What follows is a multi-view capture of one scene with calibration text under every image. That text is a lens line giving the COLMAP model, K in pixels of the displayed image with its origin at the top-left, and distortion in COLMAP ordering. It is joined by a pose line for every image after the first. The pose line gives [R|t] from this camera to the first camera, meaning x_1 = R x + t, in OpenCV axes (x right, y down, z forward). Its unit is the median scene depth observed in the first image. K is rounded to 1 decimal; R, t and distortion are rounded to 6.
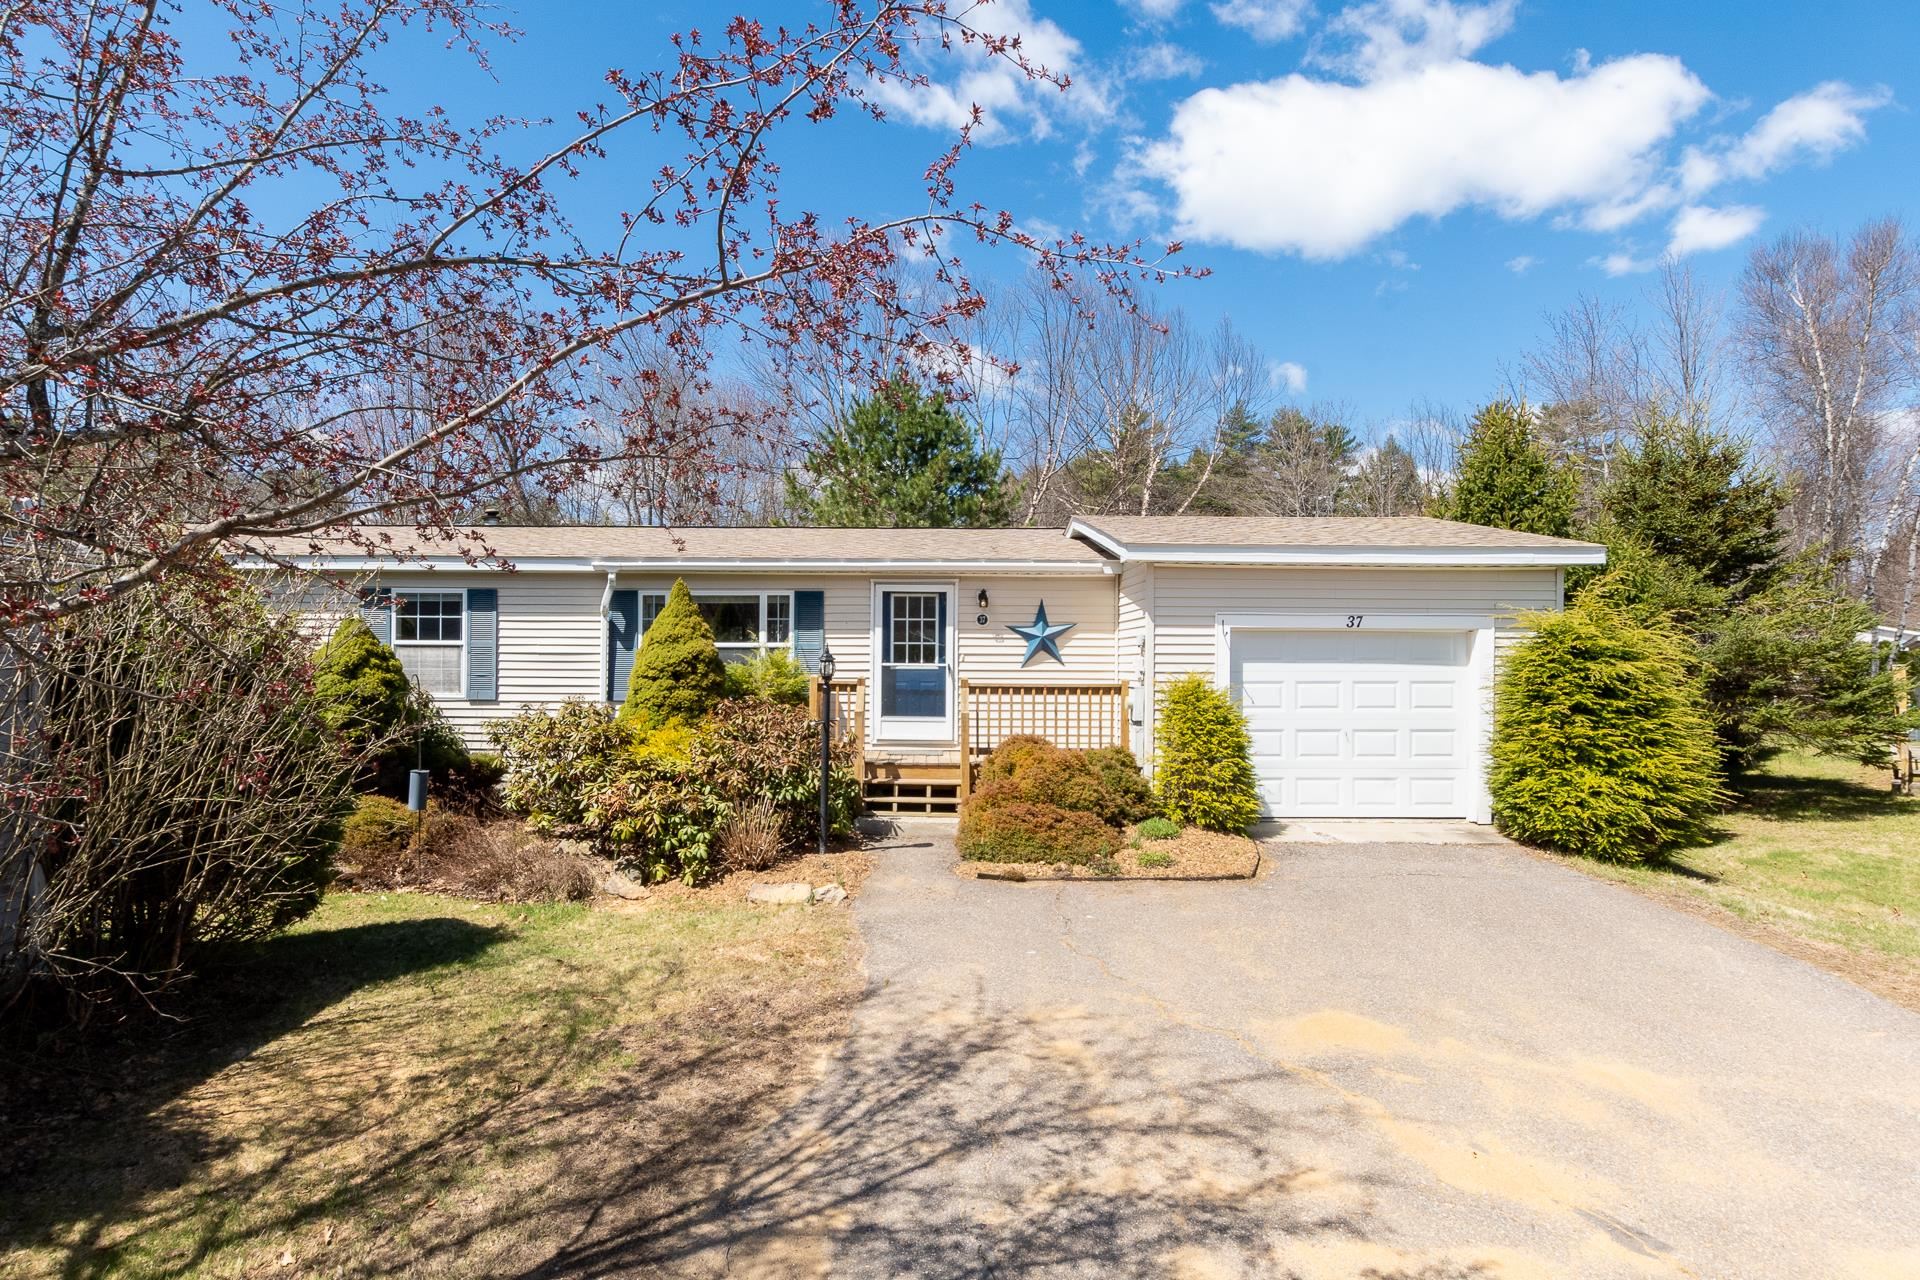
lens RADIAL K [[902.7, 0, 962.9], [0, 902.7, 653.8], [0, 0, 1]] dist [0.009533, 0.000387]
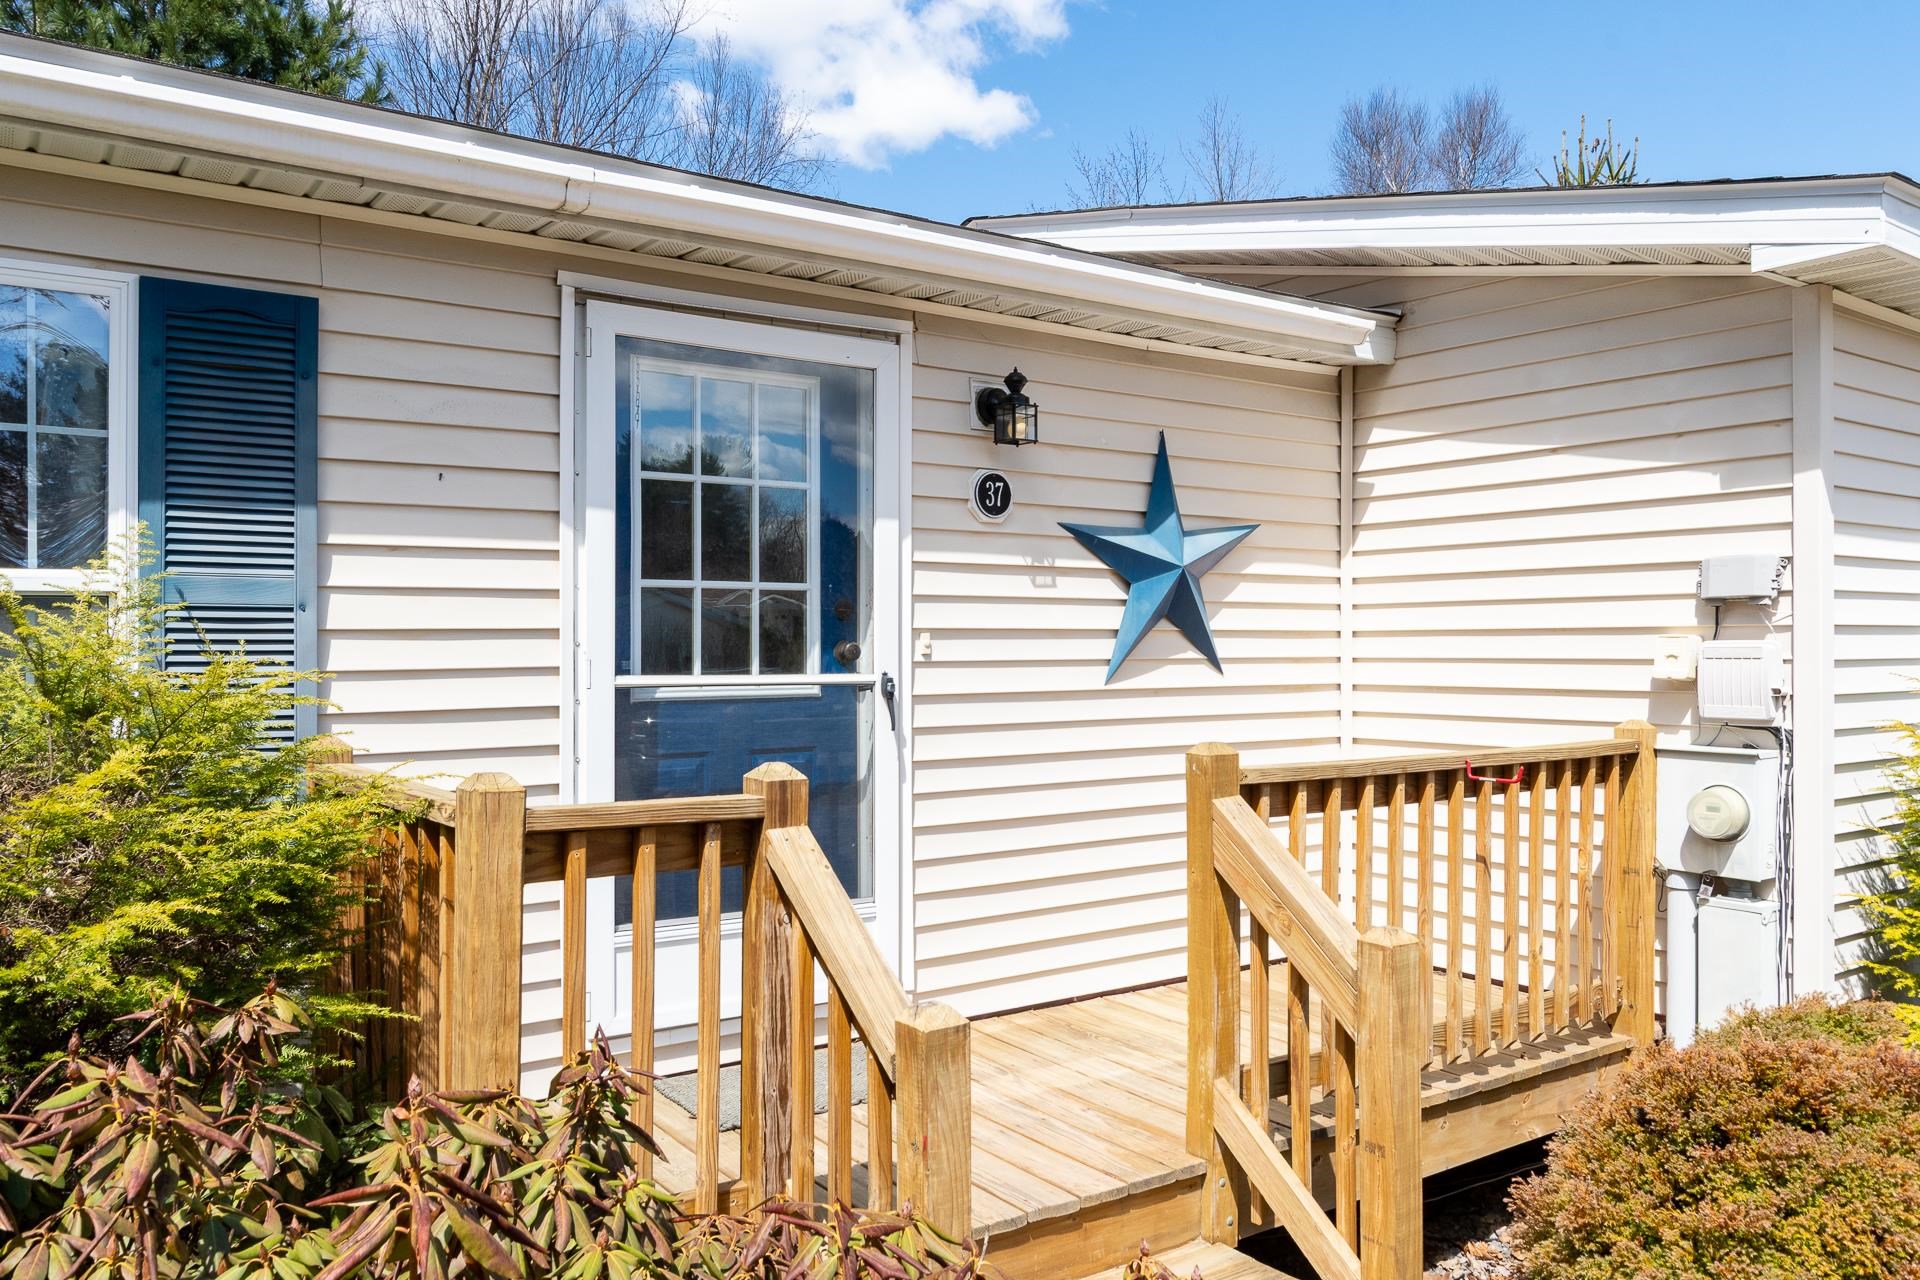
lens RADIAL K [[1403.3, 0, 960.0], [0, 1403.3, 640.0], [0, 0, 1]] dist [0.001636, 0.000368]
pose [[0.822592, -0.005825, 0.568603, -0.212624], [0.006250, 0.999980, 0.001202, 0.002130], [-0.568598, 0.002565, 0.822612, 0.690951]]
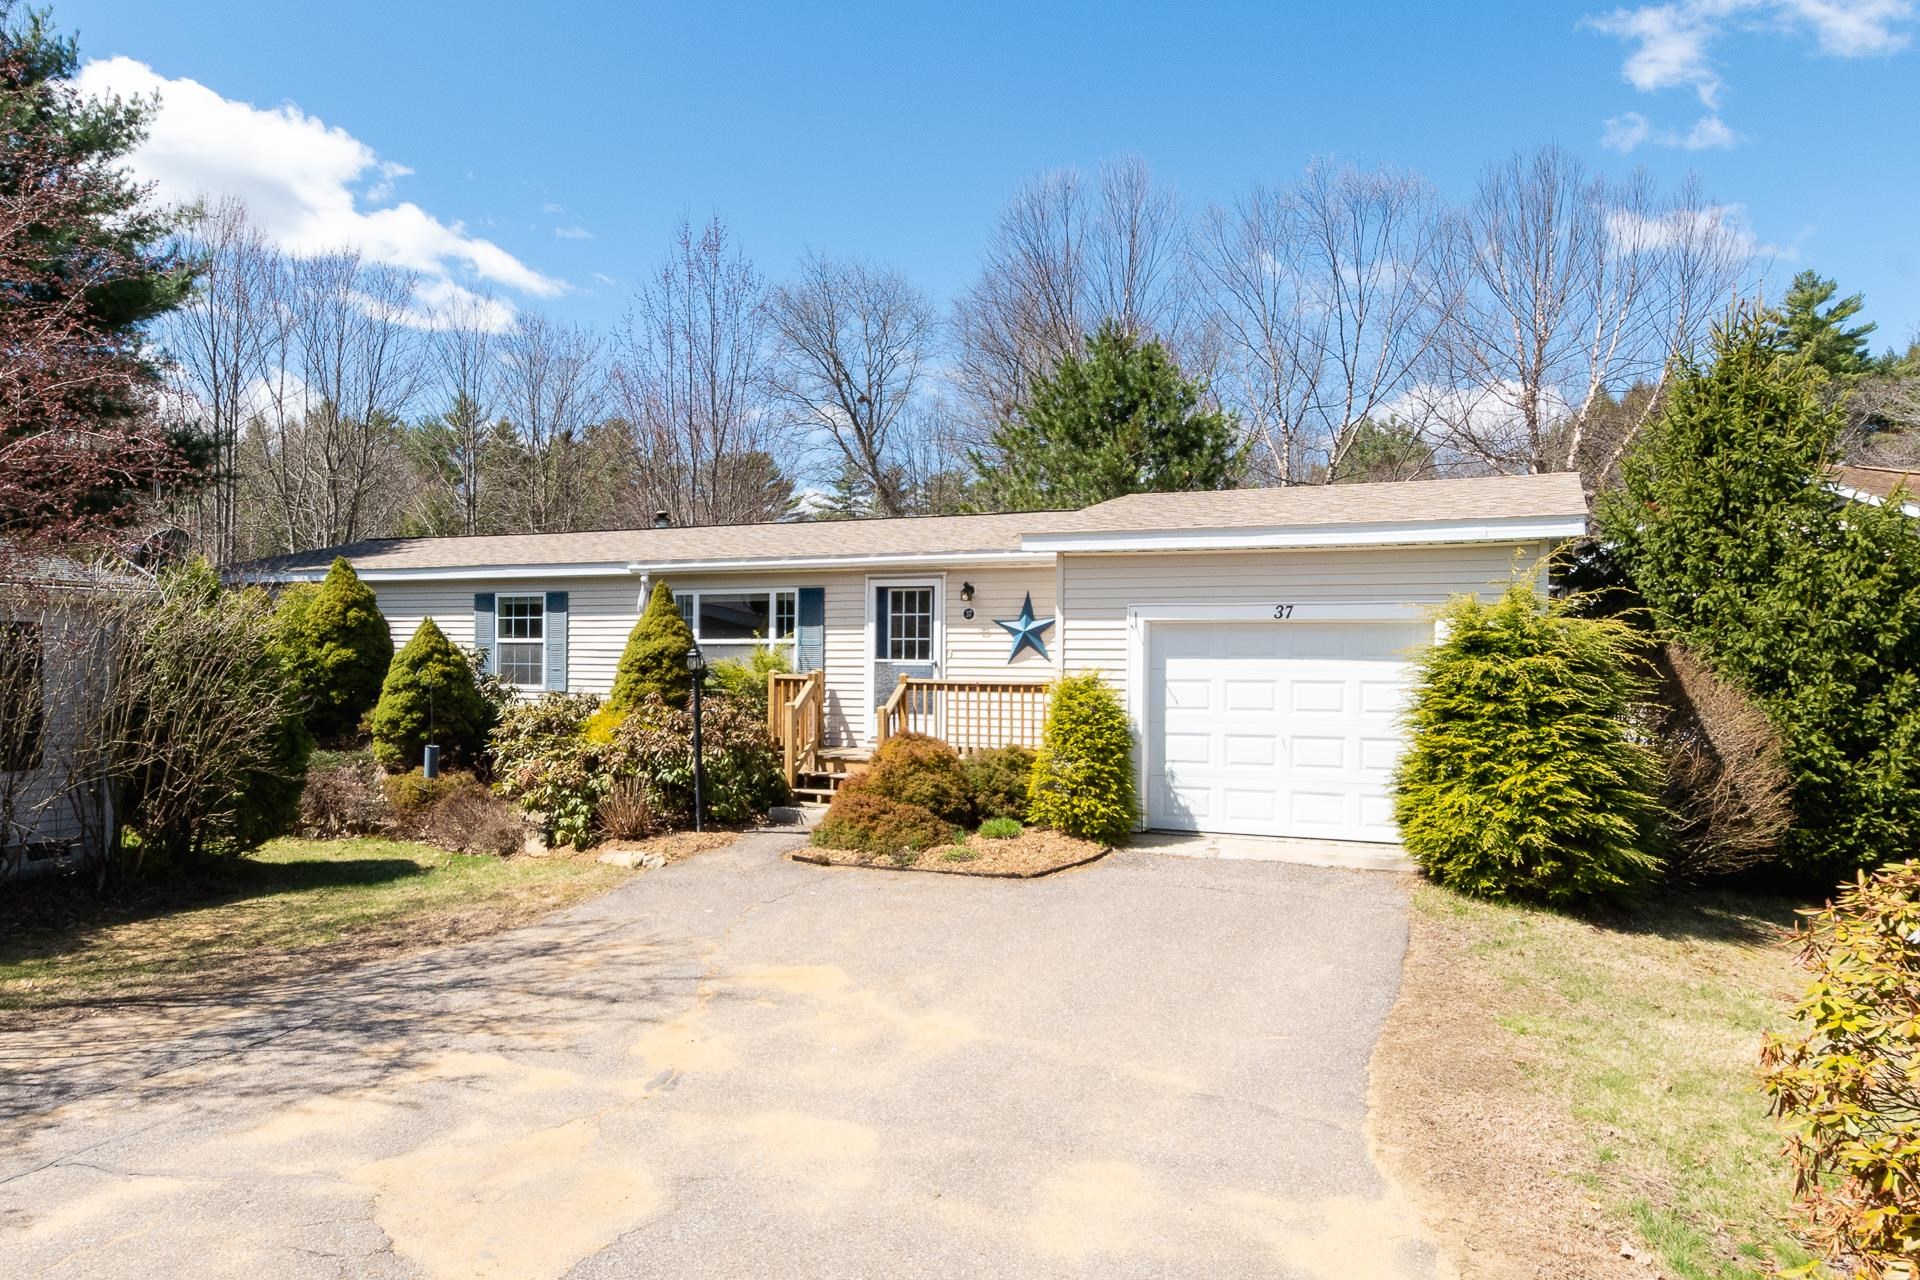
lens RADIAL K [[1142.3, 0, 1018.5], [0, 1142.3, 649.9], [0, 0, 1]] dist [0.003297, 0.000280]
pose [[0.929379, -0.000982, -0.369126, 0.522921], [0.000437, 0.999999, -0.001560, 0.002145], [0.369127, 0.001289, 0.929378, -0.104925]]
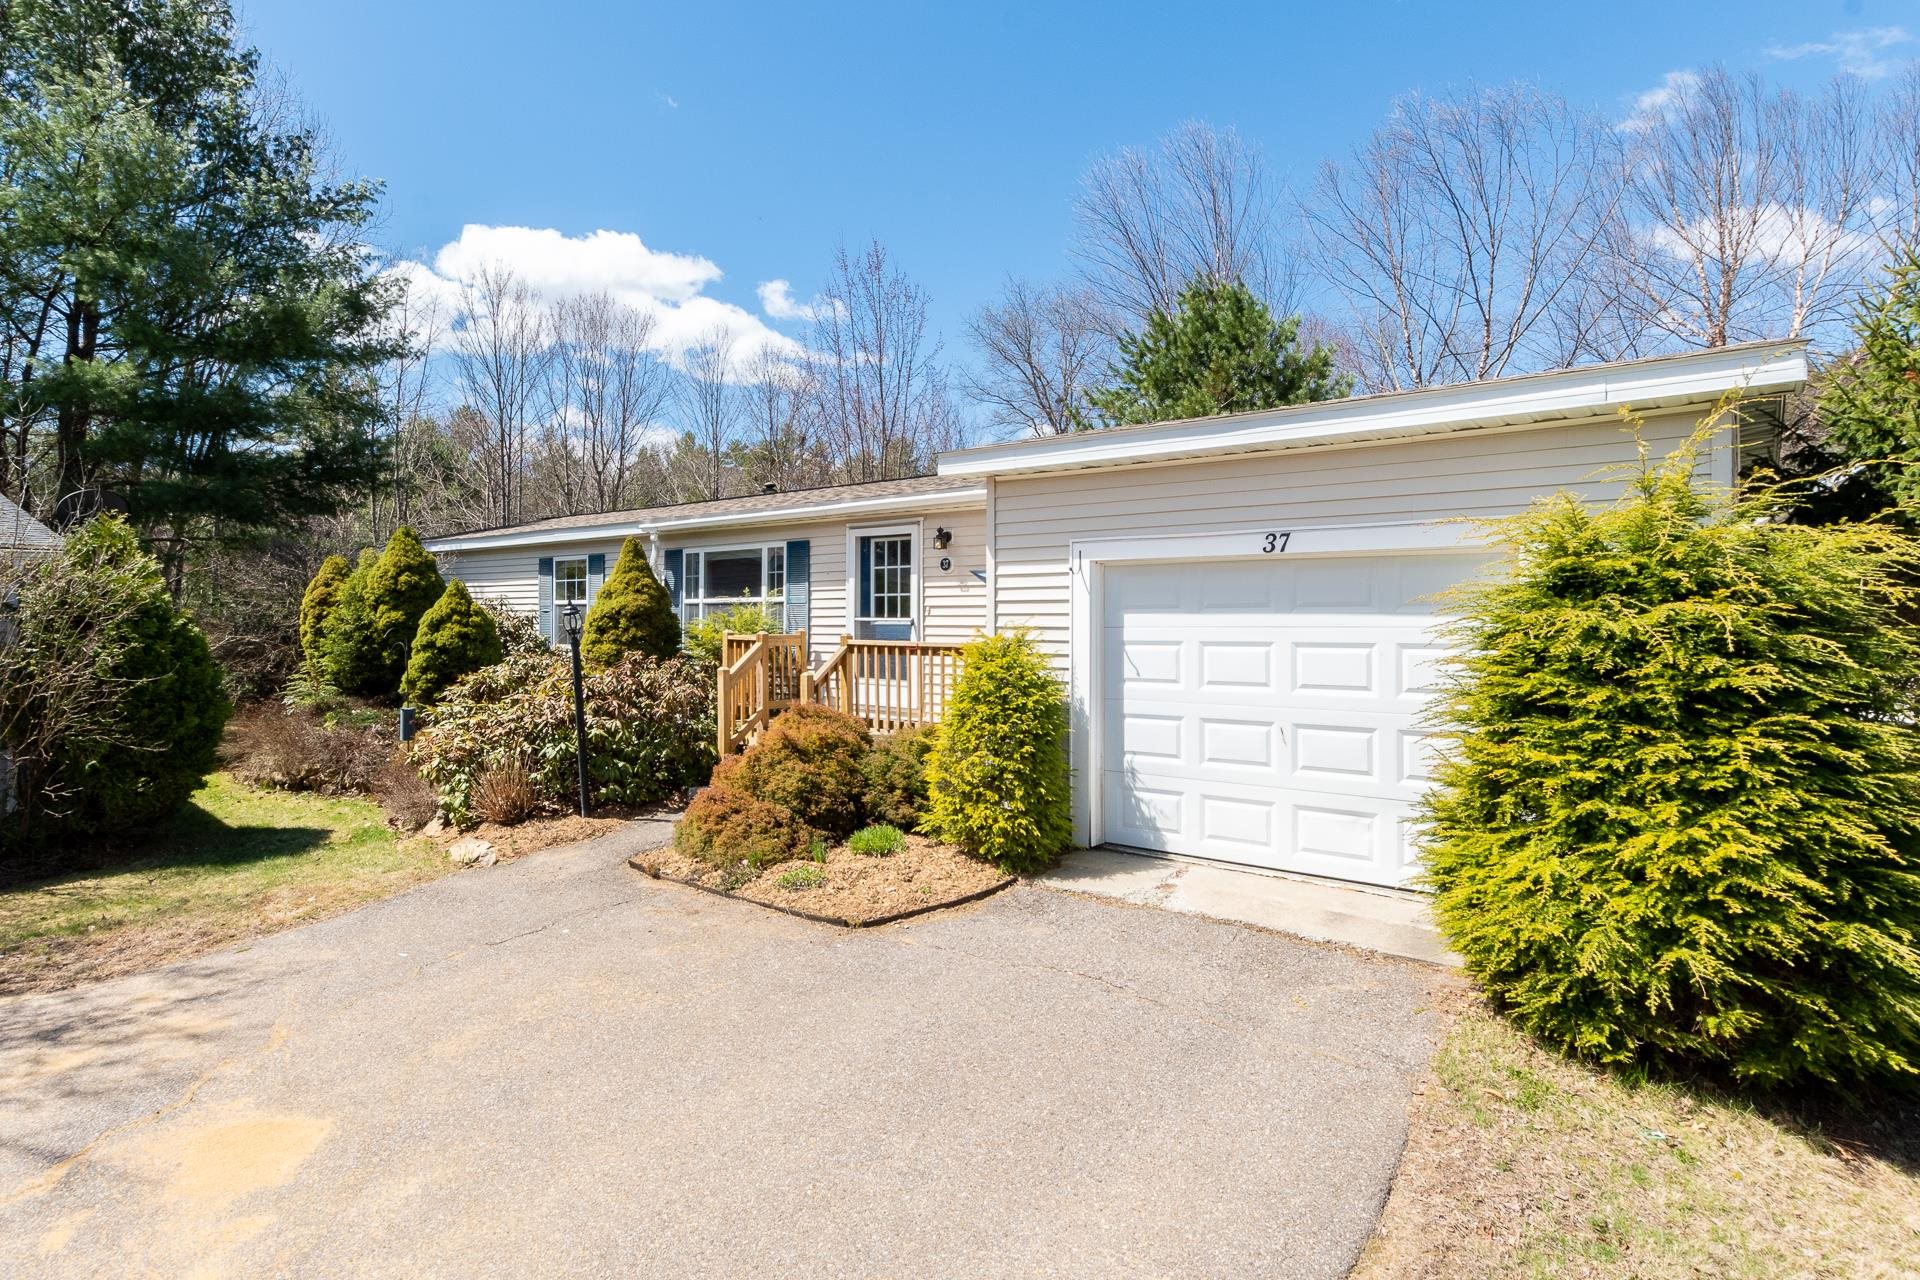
lens RADIAL K [[935.1, 0, 964.3], [0, 935.1, 595.8], [0, 0, 1]] dist [-0.001311, -0.000627]
pose [[0.800189, -0.018953, -0.599449, 0.554178], [0.007819, 0.999745, -0.021172, 0.009196], [0.599697, 0.012255, 0.800133, 0.330270]]
